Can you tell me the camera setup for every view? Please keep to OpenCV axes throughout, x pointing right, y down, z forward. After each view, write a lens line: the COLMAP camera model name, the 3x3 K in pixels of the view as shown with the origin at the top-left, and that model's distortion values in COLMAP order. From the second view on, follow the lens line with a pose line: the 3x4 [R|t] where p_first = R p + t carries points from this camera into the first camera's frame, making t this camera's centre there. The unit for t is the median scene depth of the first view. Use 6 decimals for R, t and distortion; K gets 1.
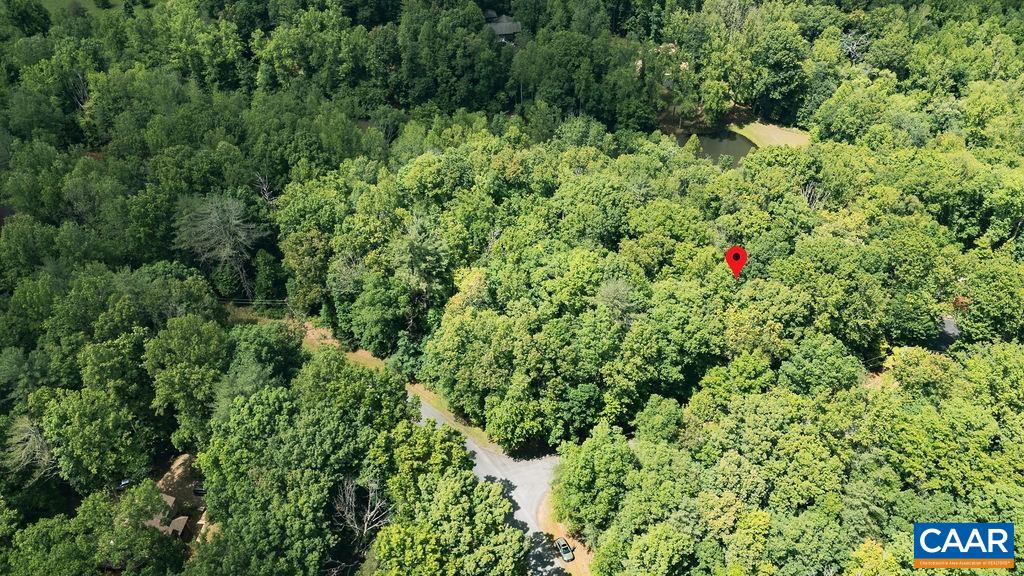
lens RADIAL K [[754.4, 0, 514.3], [0, 754.4, 288.2], [0, 0, 1]] dist [0.071226, -0.074993]
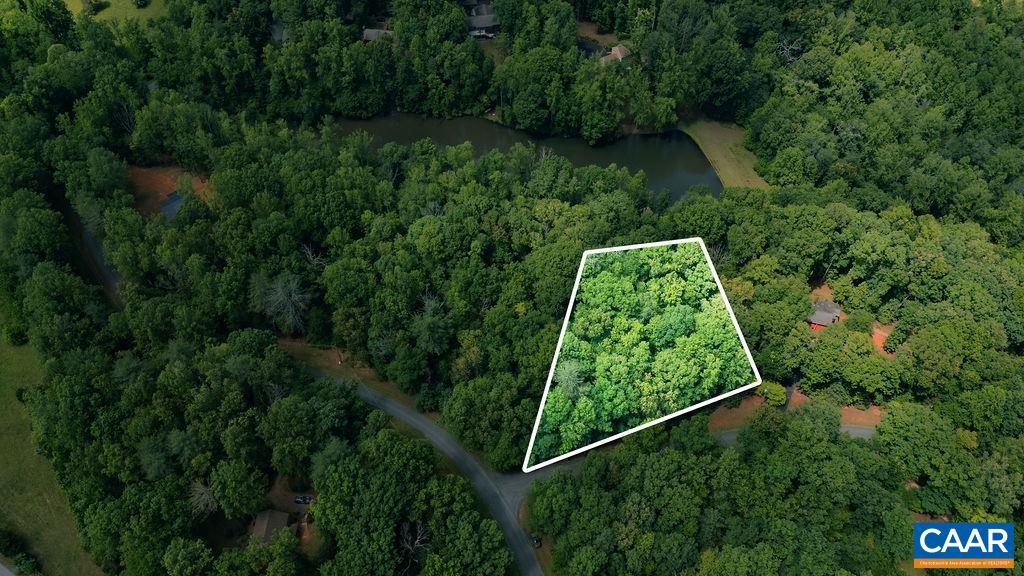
lens RADIAL K [[754.4, 0, 514.6], [0, 754.4, 287.5], [0, 0, 1]] dist [0.071226, -0.074993]
pose [[0.999555, -0.017032, 0.024503, -0.004193], [0.011229, 0.975444, 0.219962, -0.256358], [-0.027647, -0.219589, 0.975201, -0.217956]]
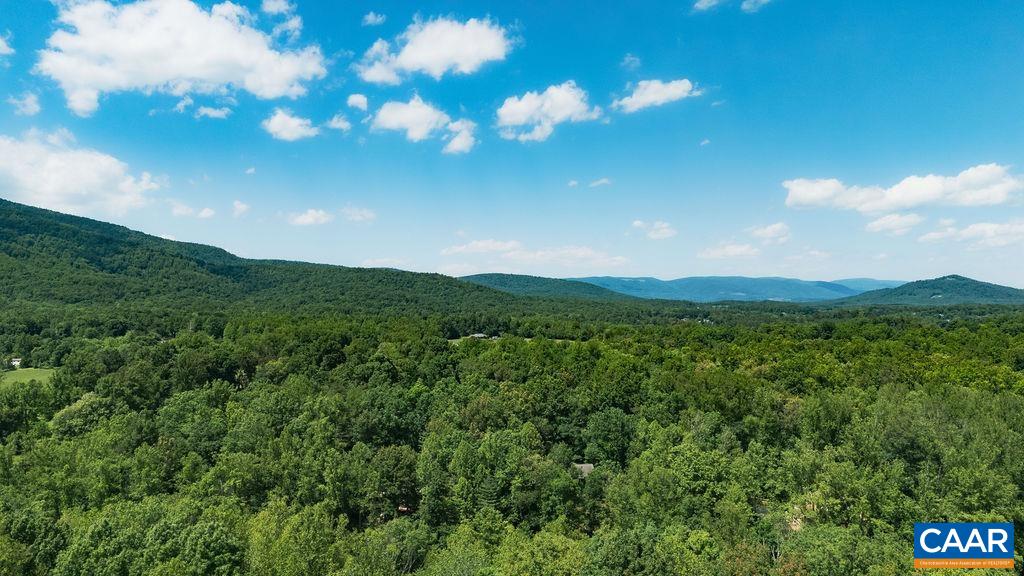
lens RADIAL K [[754.4, 0, 514.2], [0, 754.4, 286.6], [0, 0, 1]] dist [0.071226, -0.074993]
pose [[0.999835, -0.004435, 0.017588, -0.092889], [0.014931, 0.751826, -0.659193, -0.028976], [-0.010299, 0.659347, 0.751768, 0.482328]]
